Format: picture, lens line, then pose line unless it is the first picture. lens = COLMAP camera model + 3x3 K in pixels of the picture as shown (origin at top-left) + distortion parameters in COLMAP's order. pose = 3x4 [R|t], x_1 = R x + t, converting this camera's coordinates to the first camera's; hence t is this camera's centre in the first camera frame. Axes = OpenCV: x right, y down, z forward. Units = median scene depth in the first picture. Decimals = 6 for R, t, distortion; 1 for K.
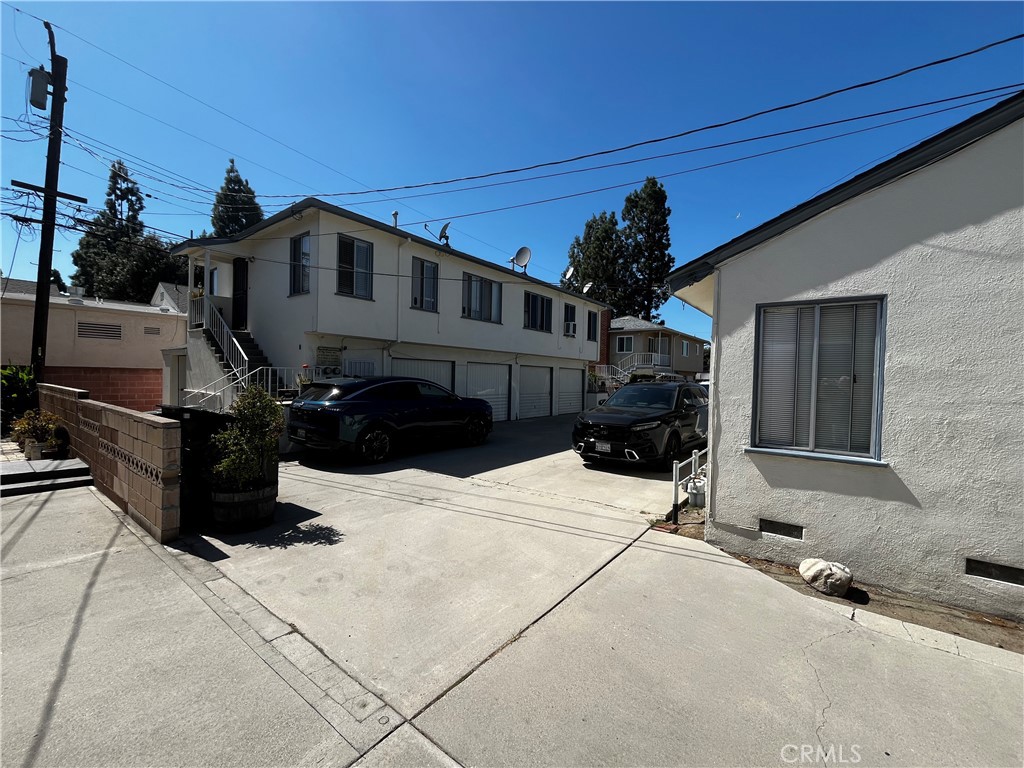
lens RADIAL K [[415.0, 0, 509.7], [0, 415.0, 388.8], [0, 0, 1]] dist [0.015090, -0.000127]
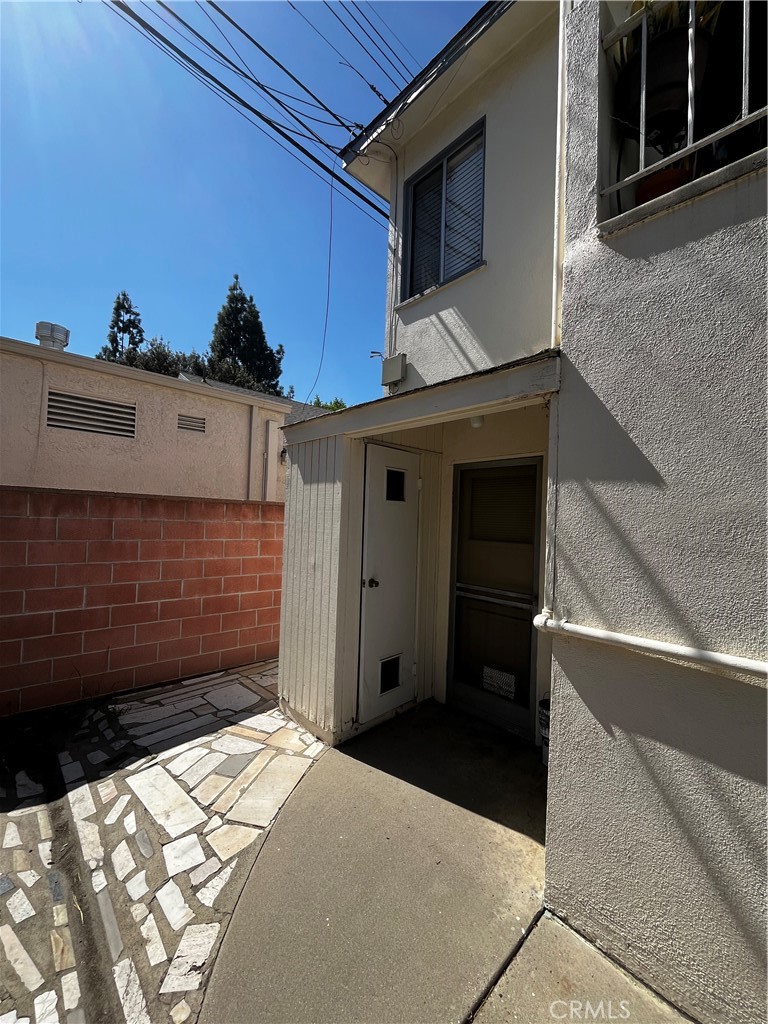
lens RADIAL K [[414.6, 0, 384.2], [0, 414.6, 510.1], [0, 0, 1]] dist [-0.000492, 0.000017]
pose [[0.987212, 0.000224, -0.159413, -0.208462], [-0.010115, 0.998072, -0.061239, -0.006710], [0.159092, 0.062068, 0.985311, 0.216197]]
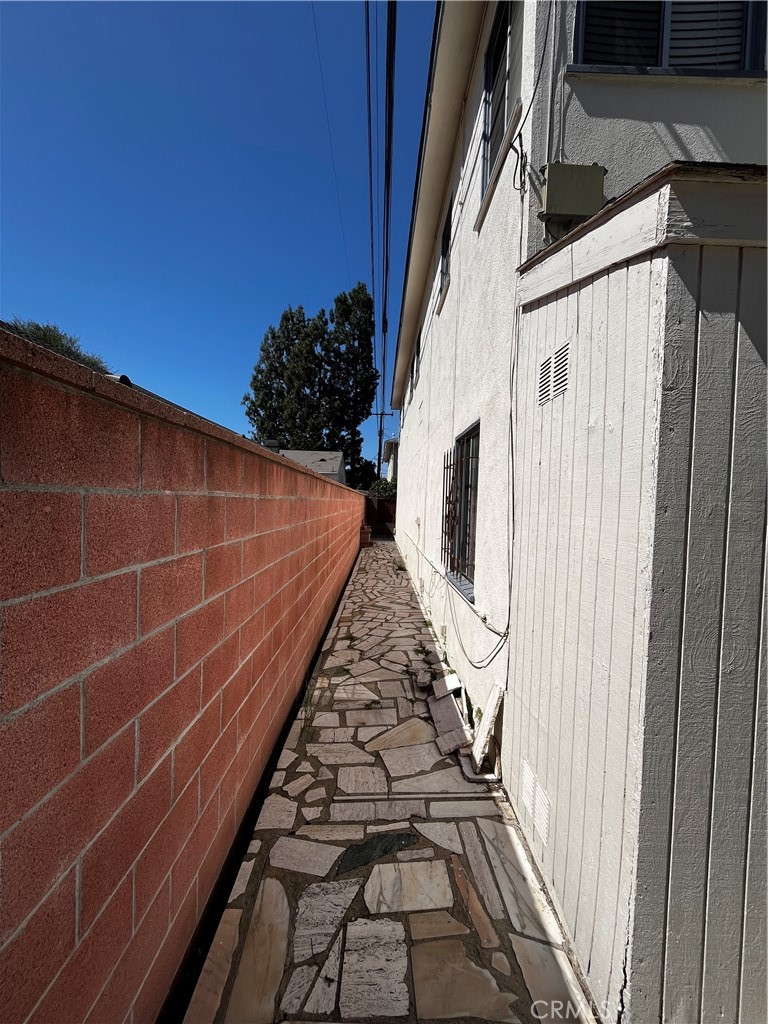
lens RADIAL K [[414.6, 0, 384.2], [0, 414.6, 510.1], [0, 0, 1]] dist [-0.000492, 0.000017]
pose [[0.782837, -0.012454, 0.622102, -0.264618], [0.003710, 0.999875, 0.015348, -0.008865], [-0.622216, -0.009707, 0.782786, 0.279421]]
